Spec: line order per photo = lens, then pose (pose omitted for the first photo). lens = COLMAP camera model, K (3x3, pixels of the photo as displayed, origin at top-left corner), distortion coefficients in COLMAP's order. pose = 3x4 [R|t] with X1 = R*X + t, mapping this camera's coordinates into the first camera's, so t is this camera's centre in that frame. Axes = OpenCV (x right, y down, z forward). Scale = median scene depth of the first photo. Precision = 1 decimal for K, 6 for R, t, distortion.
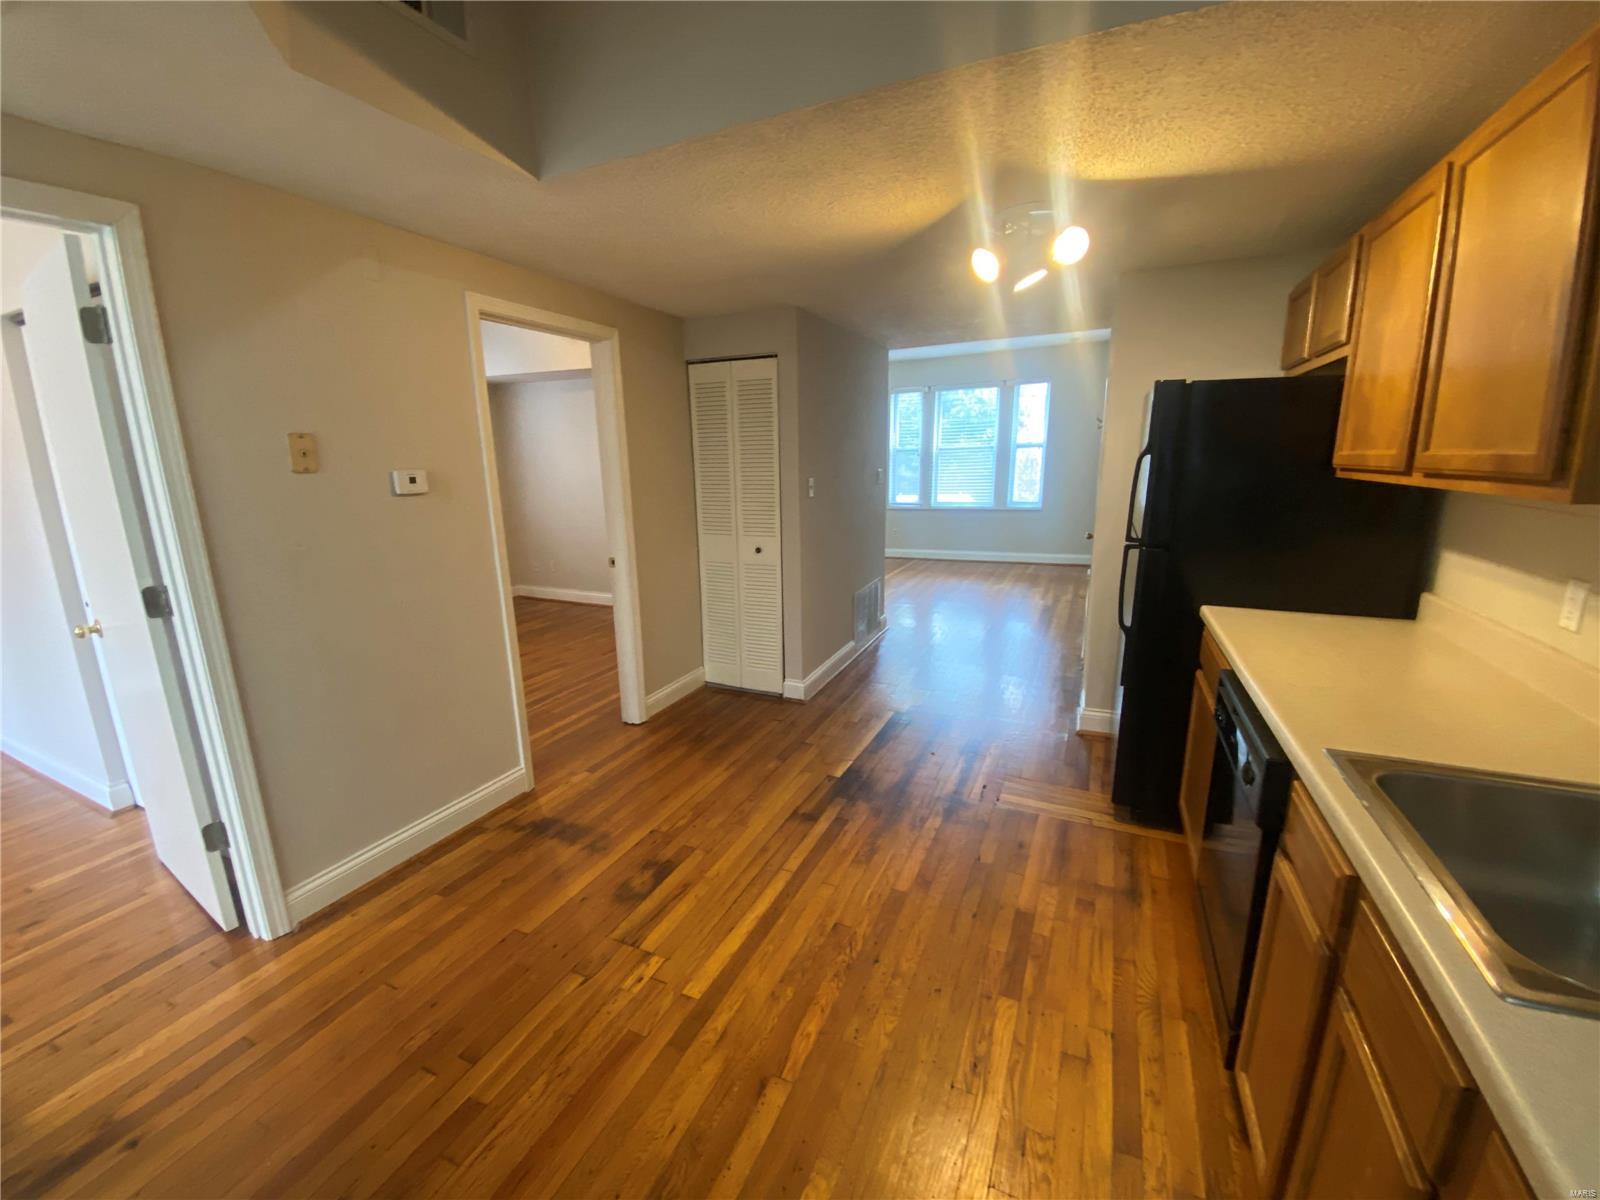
lens RADIAL K [[659.6, 0, 785.5], [0, 659.6, 592.6], [0, 0, 1]] dist [-0.001123, -0.002837]
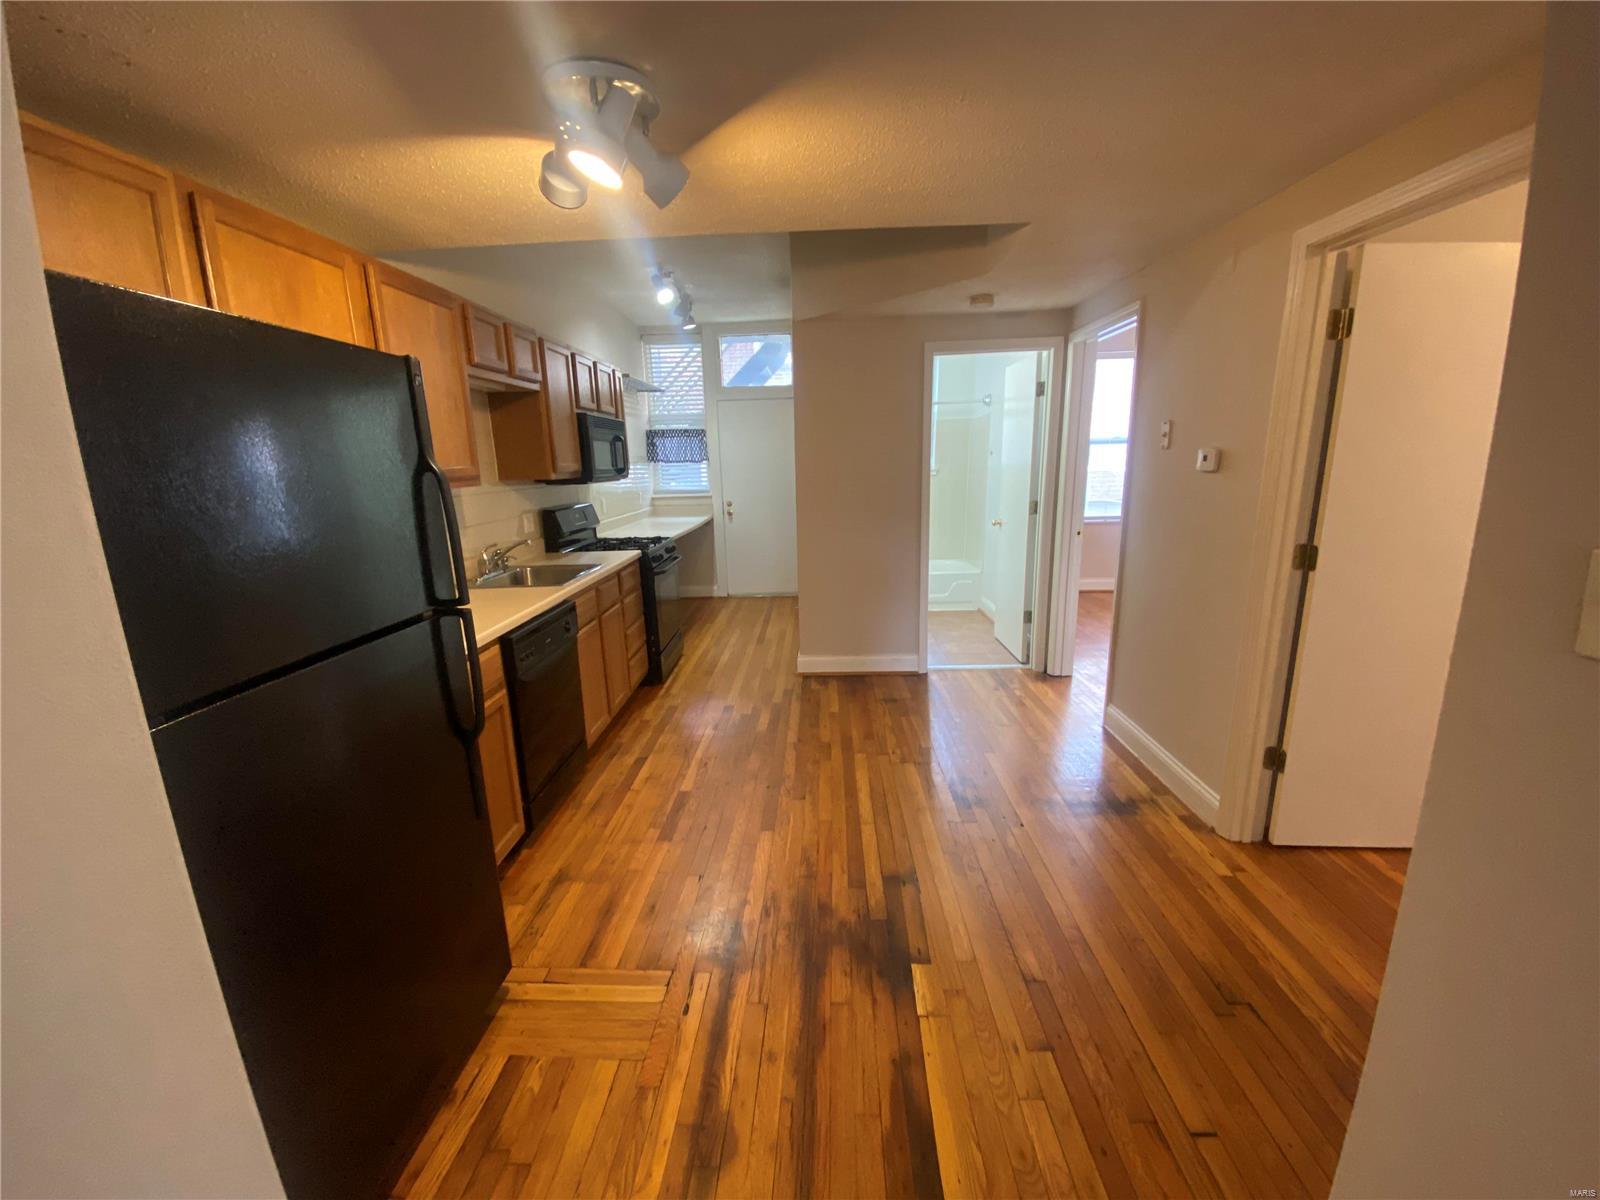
lens RADIAL K [[647.9, 0, 788.5], [0, 647.9, 611.0], [0, 0, 1]] dist [-0.008911, -0.000277]
pose [[-0.923701, 0.134494, -0.358731, 0.462902], [-0.029990, 0.908098, 0.417682, -0.351090], [0.381938, 0.396572, -0.834778, 1.695286]]
